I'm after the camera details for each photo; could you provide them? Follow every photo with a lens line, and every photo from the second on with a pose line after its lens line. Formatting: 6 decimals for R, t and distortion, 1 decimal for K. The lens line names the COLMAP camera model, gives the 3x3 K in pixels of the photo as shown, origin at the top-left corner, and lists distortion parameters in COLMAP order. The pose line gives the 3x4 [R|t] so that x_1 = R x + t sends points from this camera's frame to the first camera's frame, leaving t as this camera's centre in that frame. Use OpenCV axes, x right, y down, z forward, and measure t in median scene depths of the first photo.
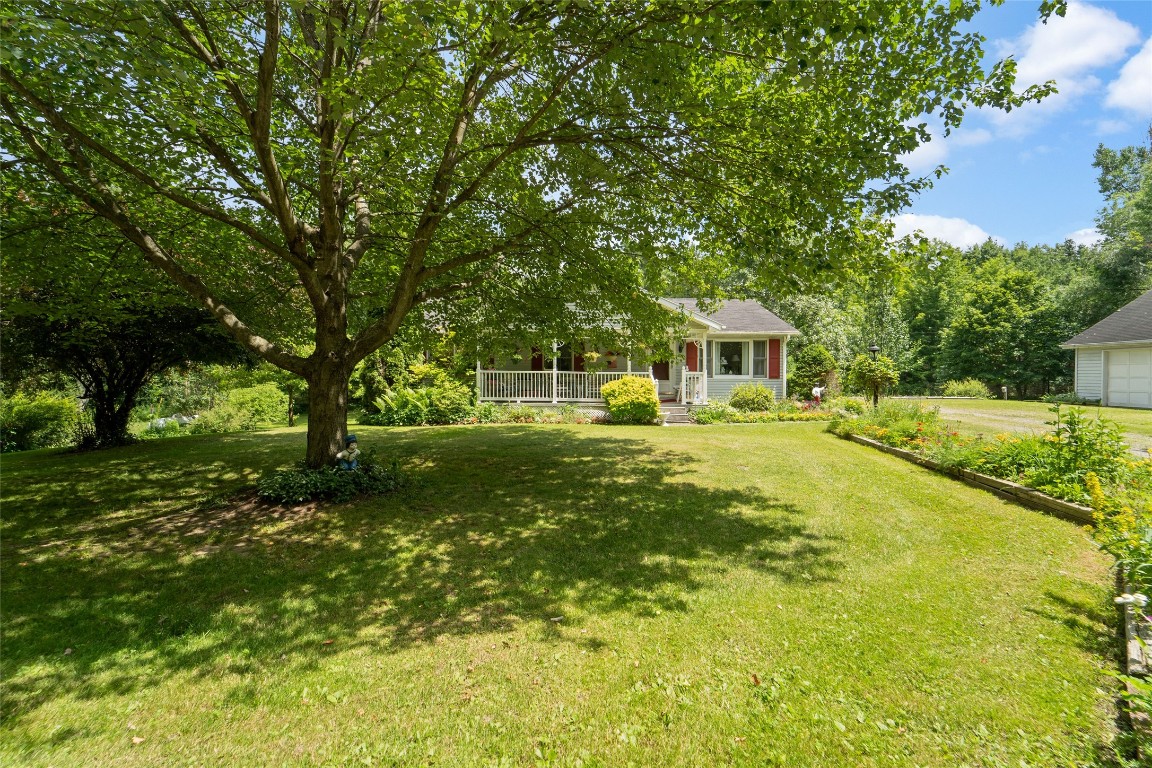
lens RADIAL K [[476.7, 0, 564.3], [0, 476.7, 373.9], [0, 0, 1]] dist [0.002123, 0.000149]
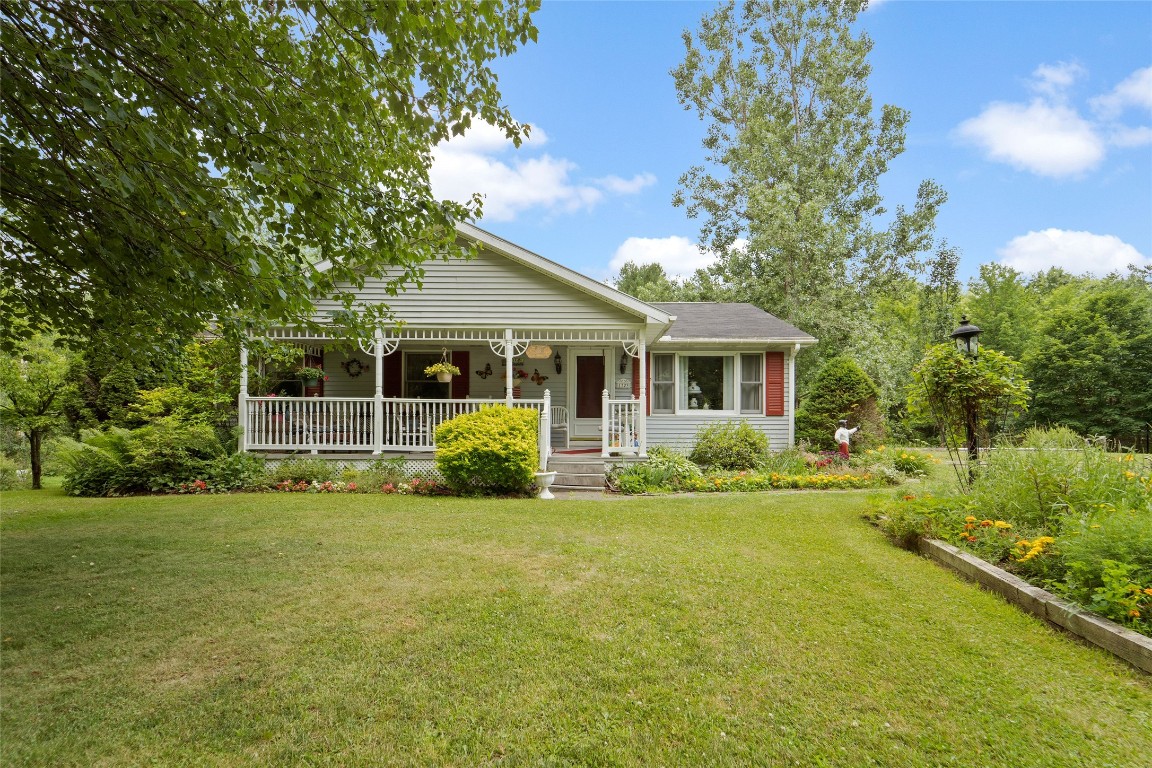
lens RADIAL K [[476.7, 0, 588.2], [0, 476.7, 418.4], [0, 0, 1]] dist [0.002123, 0.000149]
pose [[0.999727, 0.002290, -0.023246, 0.220056], [-0.002711, 0.999832, -0.018102, 0.025756], [0.023200, 0.018160, 0.999566, 0.391430]]
